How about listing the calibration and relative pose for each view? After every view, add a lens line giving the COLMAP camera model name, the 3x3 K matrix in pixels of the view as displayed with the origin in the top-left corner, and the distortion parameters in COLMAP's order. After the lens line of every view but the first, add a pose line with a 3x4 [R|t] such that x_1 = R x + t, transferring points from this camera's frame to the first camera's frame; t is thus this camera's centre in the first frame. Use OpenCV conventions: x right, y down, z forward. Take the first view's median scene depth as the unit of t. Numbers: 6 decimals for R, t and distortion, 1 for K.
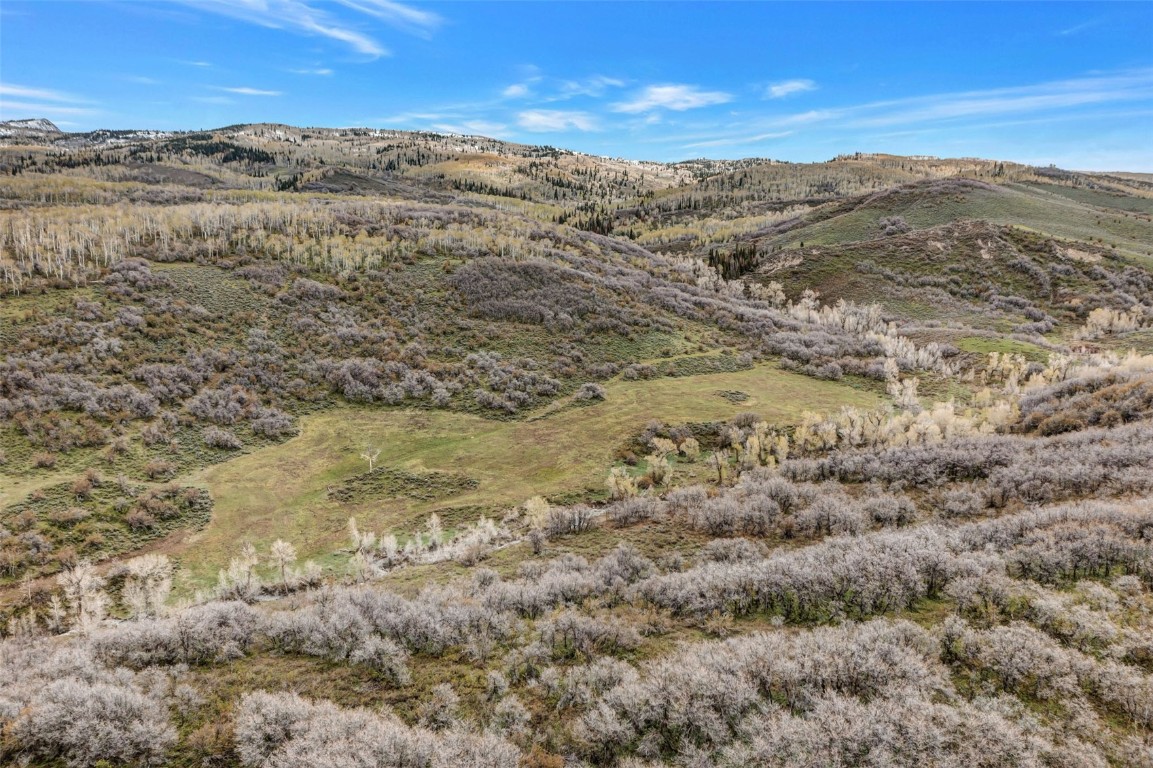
lens RADIAL K [[930.2, 0, 584.4], [0, 930.2, 383.6], [0, 0, 1]] dist [-0.008736, -0.014109]
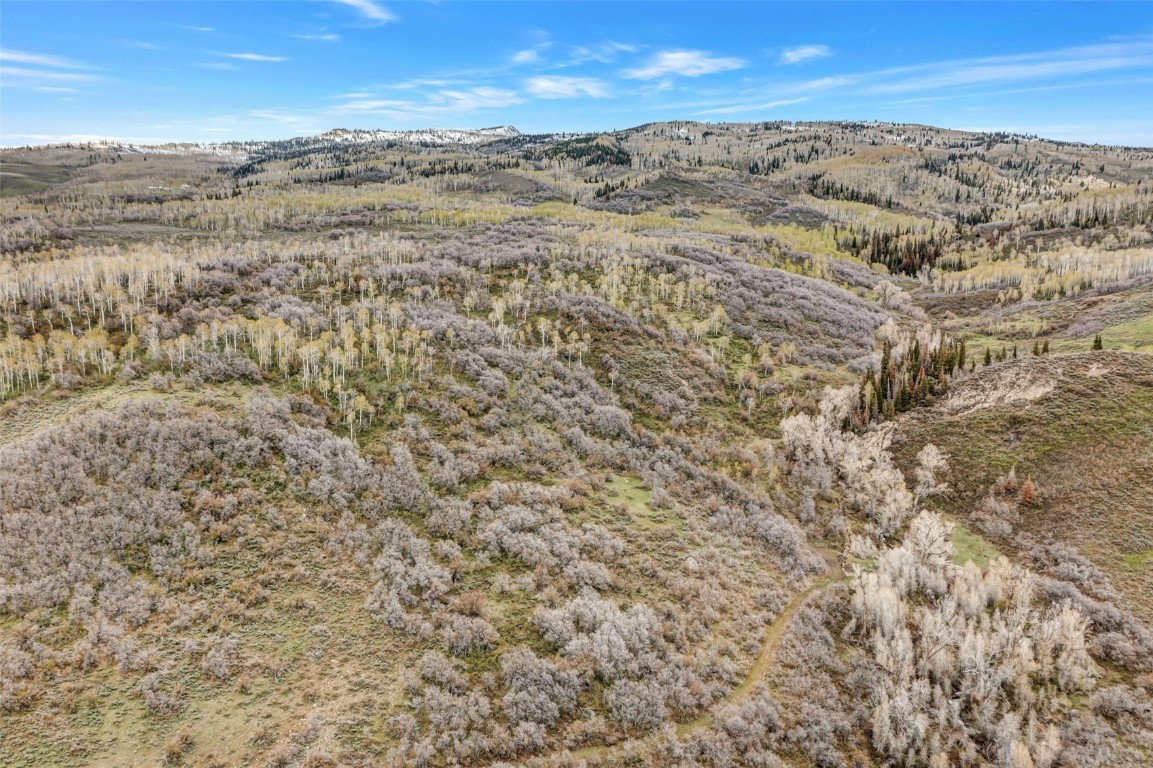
lens RADIAL K [[930.2, 0, 577.6], [0, 930.2, 381.2], [0, 0, 1]] dist [-0.008736, -0.014109]
pose [[0.871512, 0.084179, -0.483094, 0.060862], [-0.081514, 0.996318, 0.026555, -0.031542], [0.483551, 0.016236, 0.875166, 0.120637]]
